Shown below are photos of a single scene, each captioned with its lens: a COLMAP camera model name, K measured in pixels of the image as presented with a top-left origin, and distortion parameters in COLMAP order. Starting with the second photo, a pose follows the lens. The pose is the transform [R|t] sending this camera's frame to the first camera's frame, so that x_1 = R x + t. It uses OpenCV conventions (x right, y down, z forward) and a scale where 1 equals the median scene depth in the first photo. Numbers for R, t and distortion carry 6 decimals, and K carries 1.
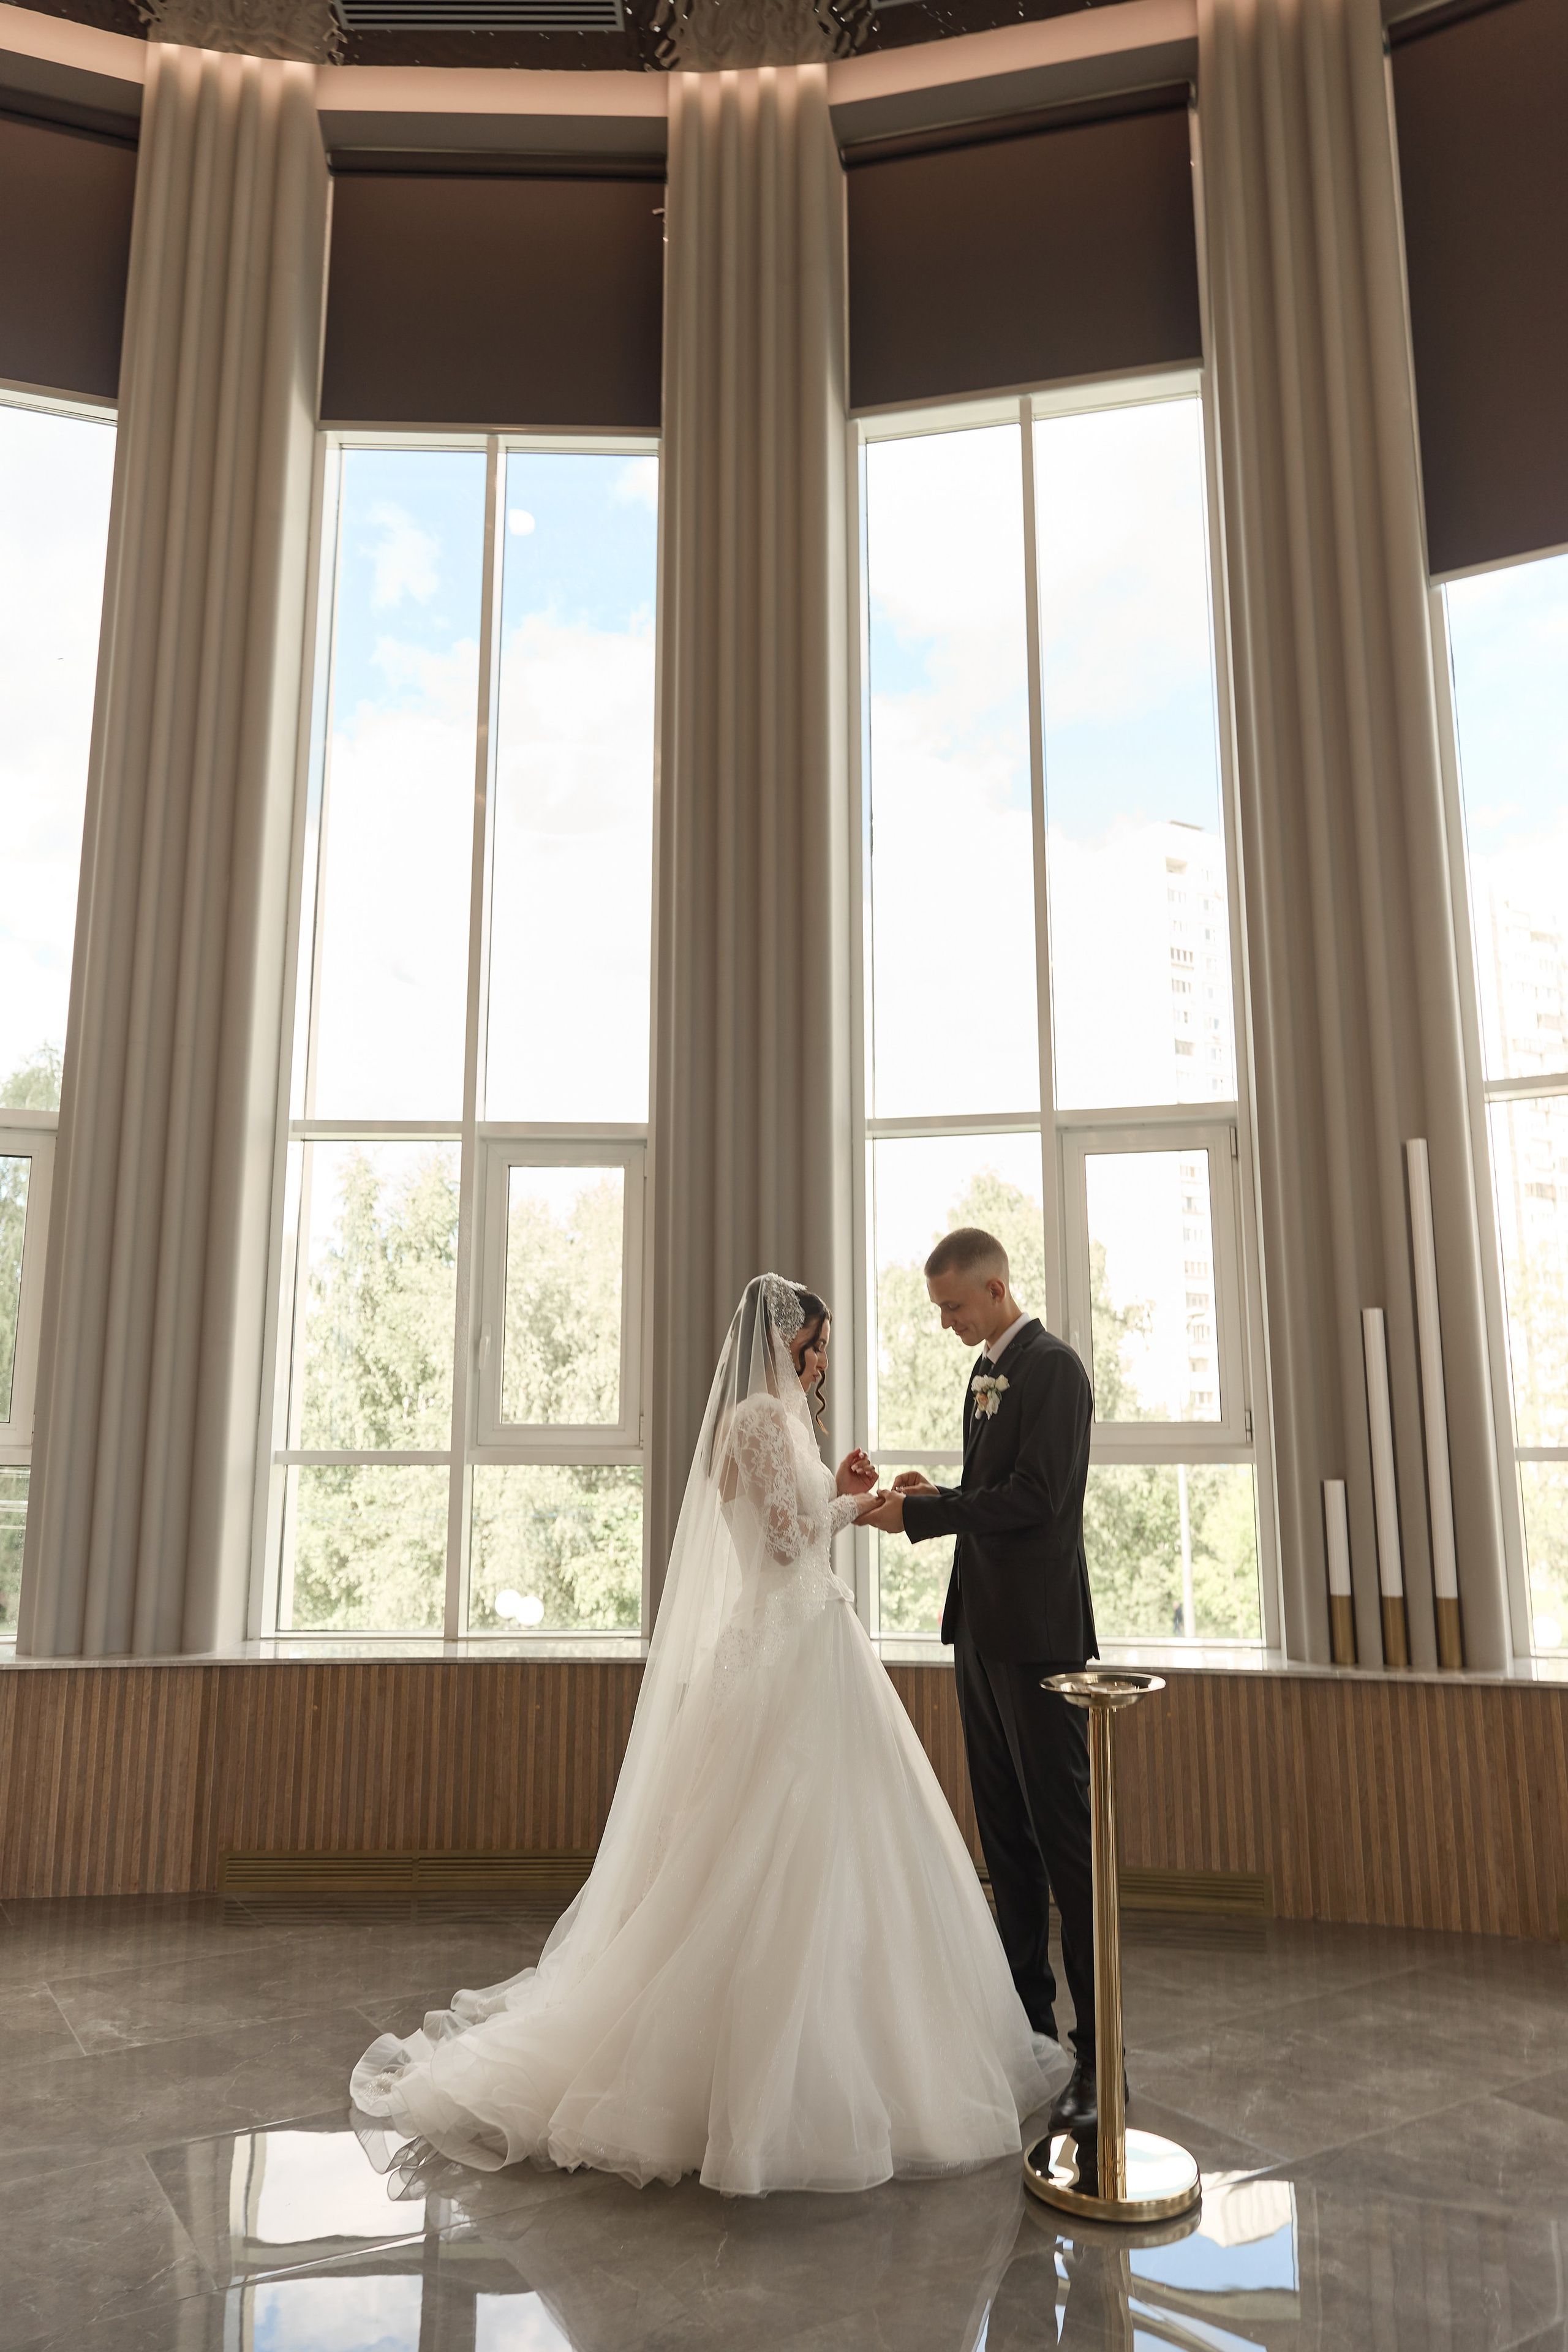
lens RADIAL K [[1577.3, 0, 786.6], [0, 1577.3, 1176.4], [0, 0, 1]] dist [-0.006479, -0.000836]
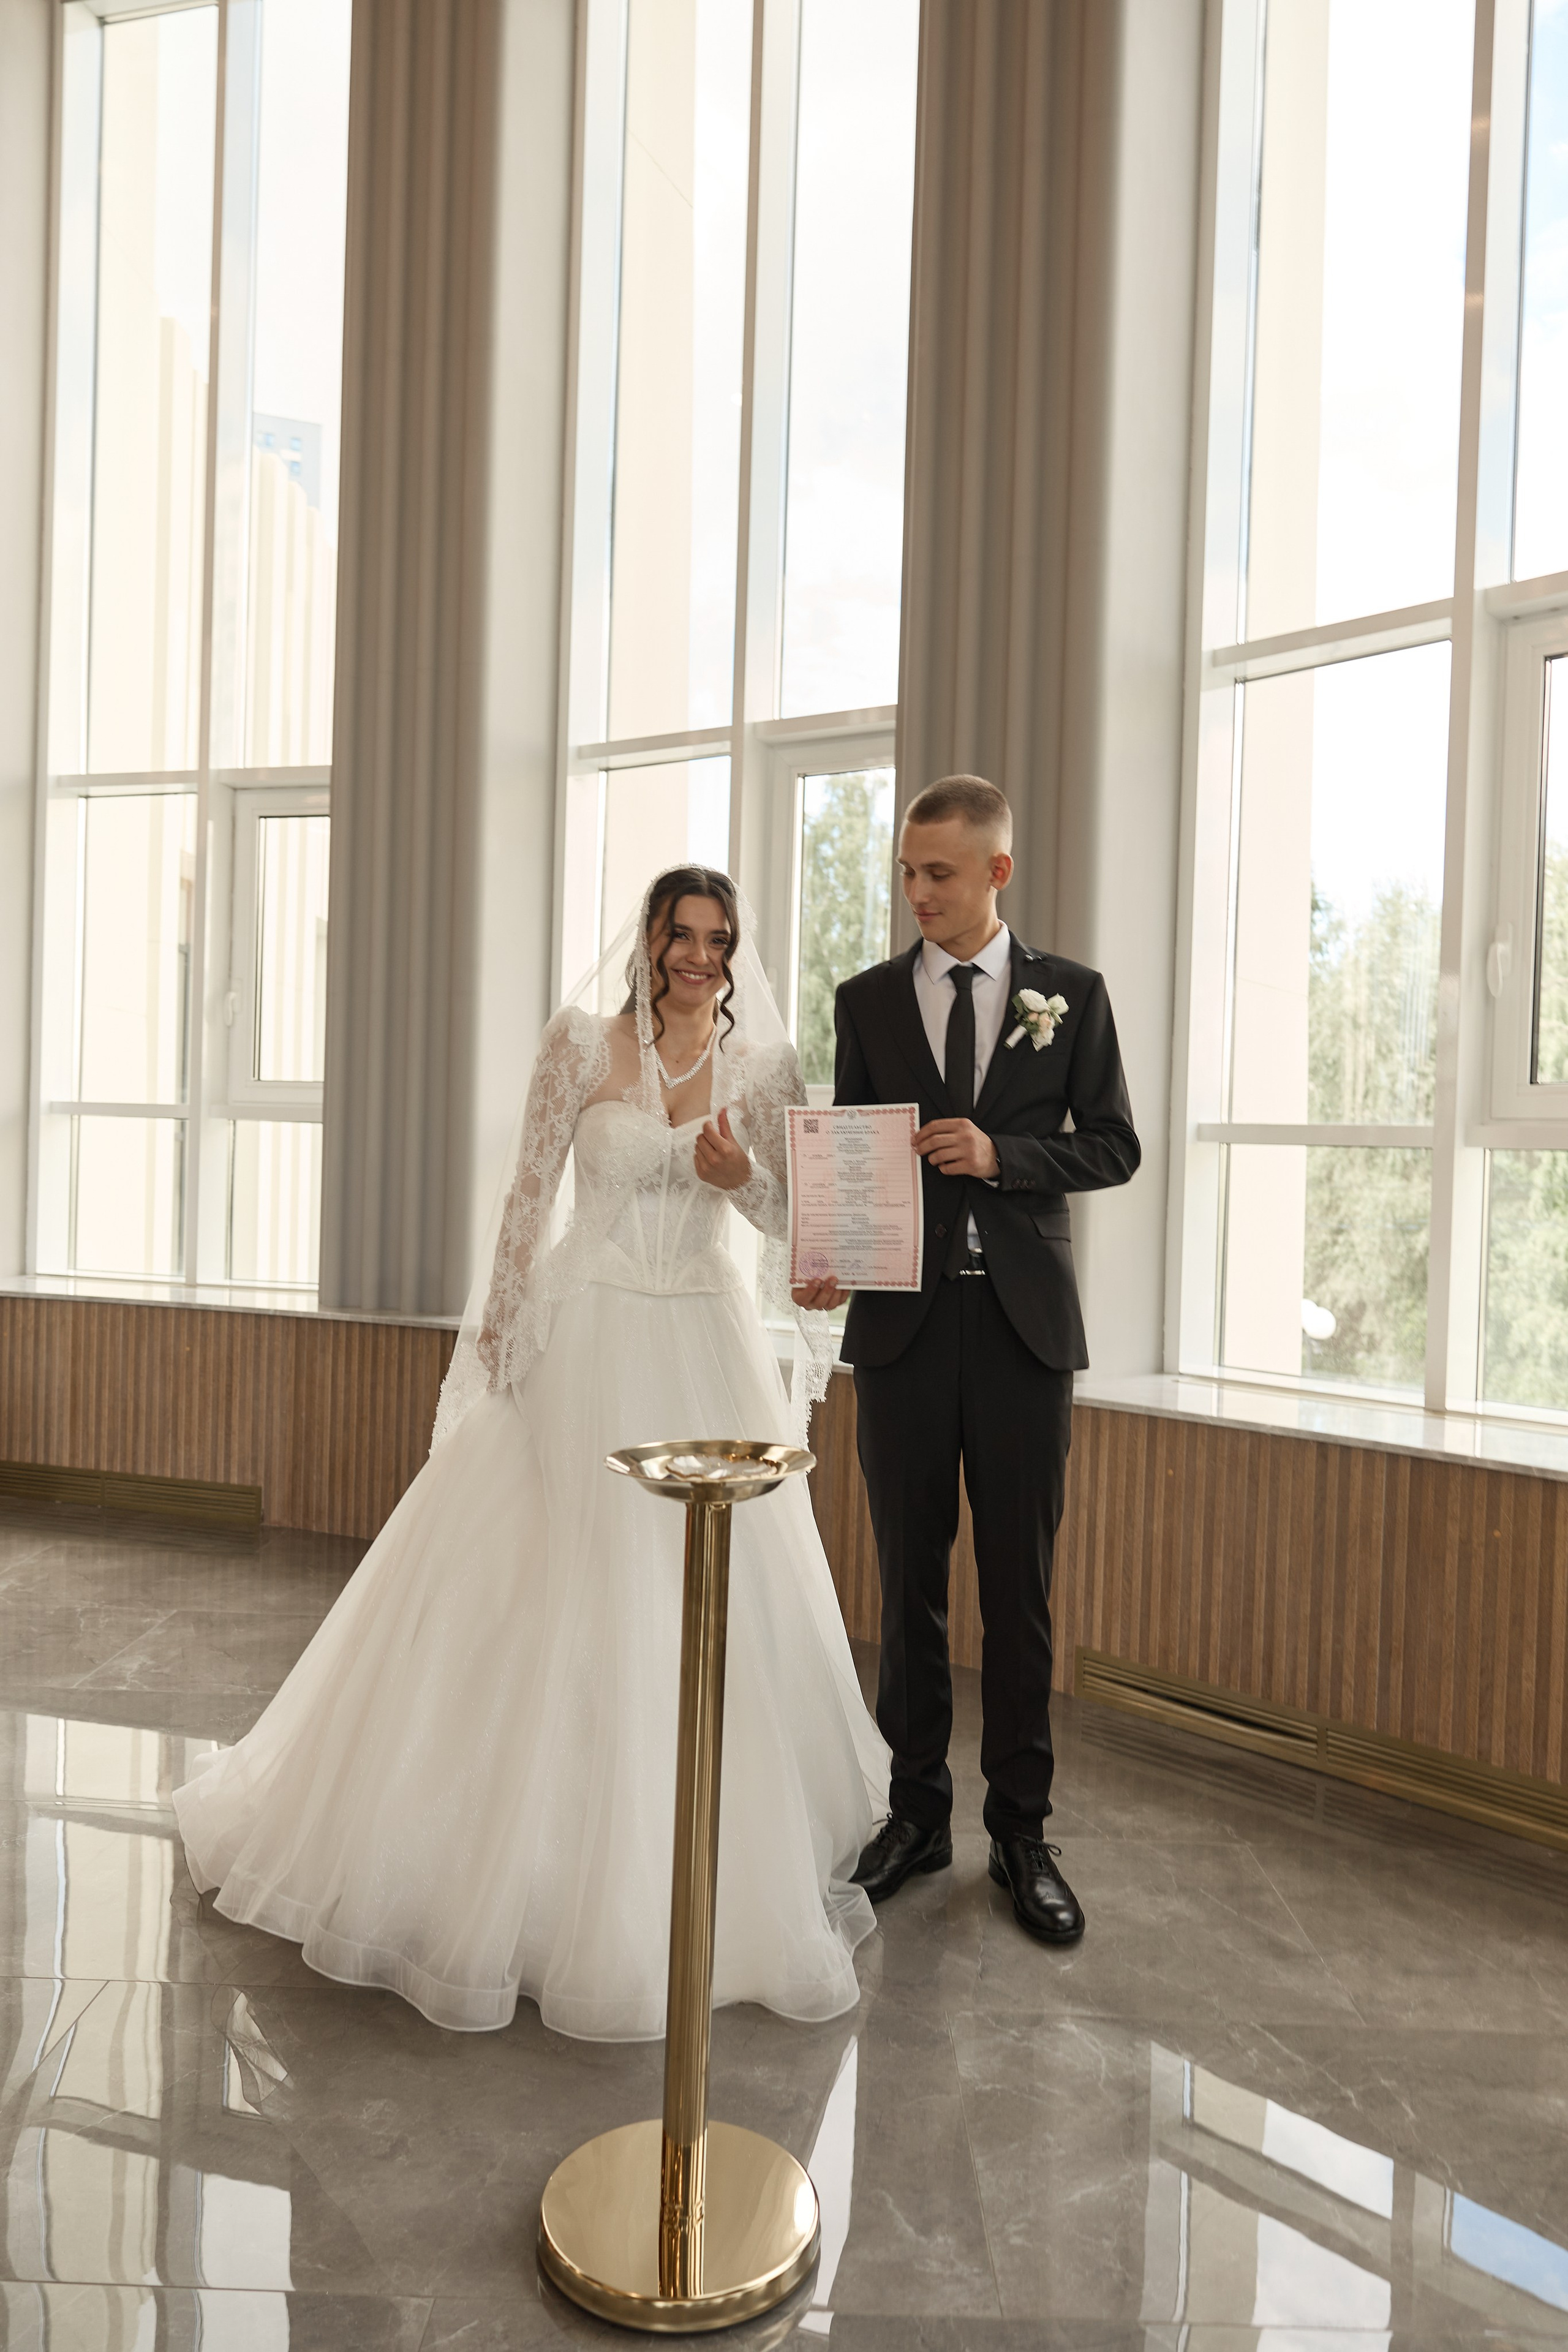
lens RADIAL K [[1584.7, 0, 784.0], [0, 1584.7, 1176.0], [0, 0, 1]] dist [-0.010475, 0.005680]
pose [[0.839306, 0.033865, -0.542604, 0.331573], [0.065946, 0.984347, 0.163440, 0.077105], [0.539646, -0.172959, 0.823934, 0.341538]]
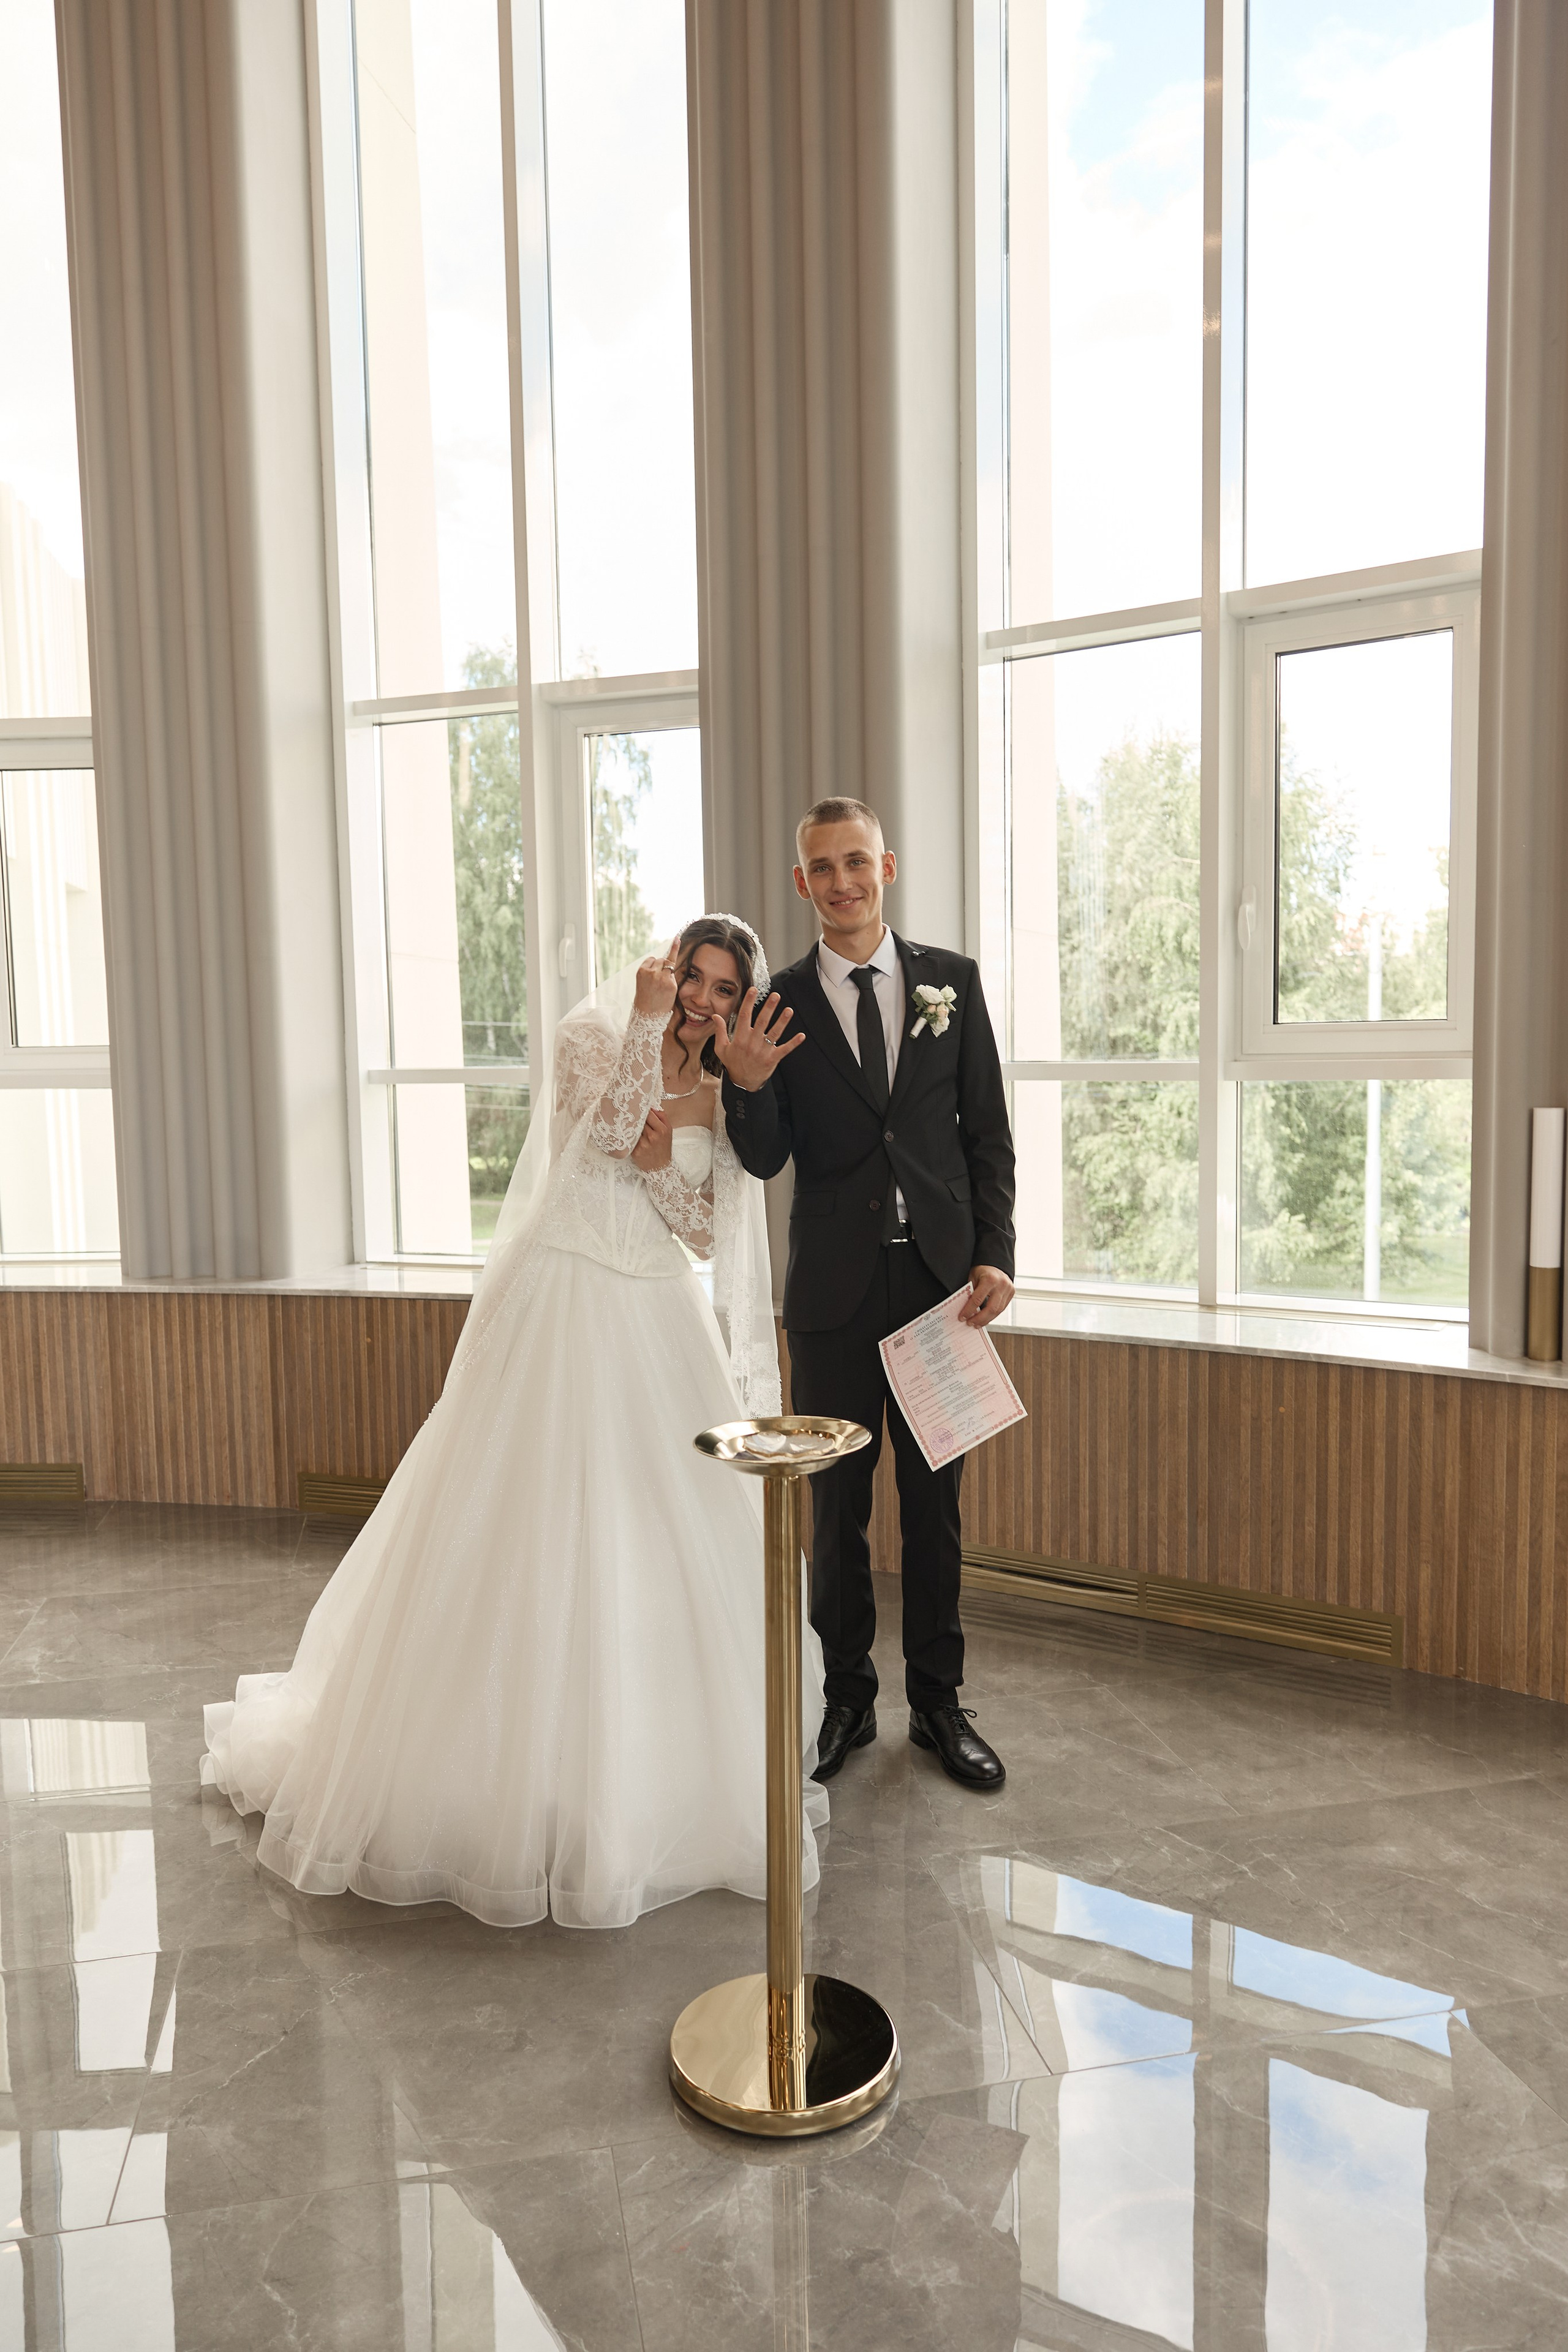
lens RADIAL K [[1584.7, 0, 784.0], [0, 1584.7, 1176.0], [0, 0, 1]] dist [-0.010475, 0.005680]
pose [[0.937730, 0.014254, -0.347074, 0.272990], [0.077392, 0.965471, 0.248750, 0.022478], [0.338635, -0.260121, 0.904247, 0.247587]]
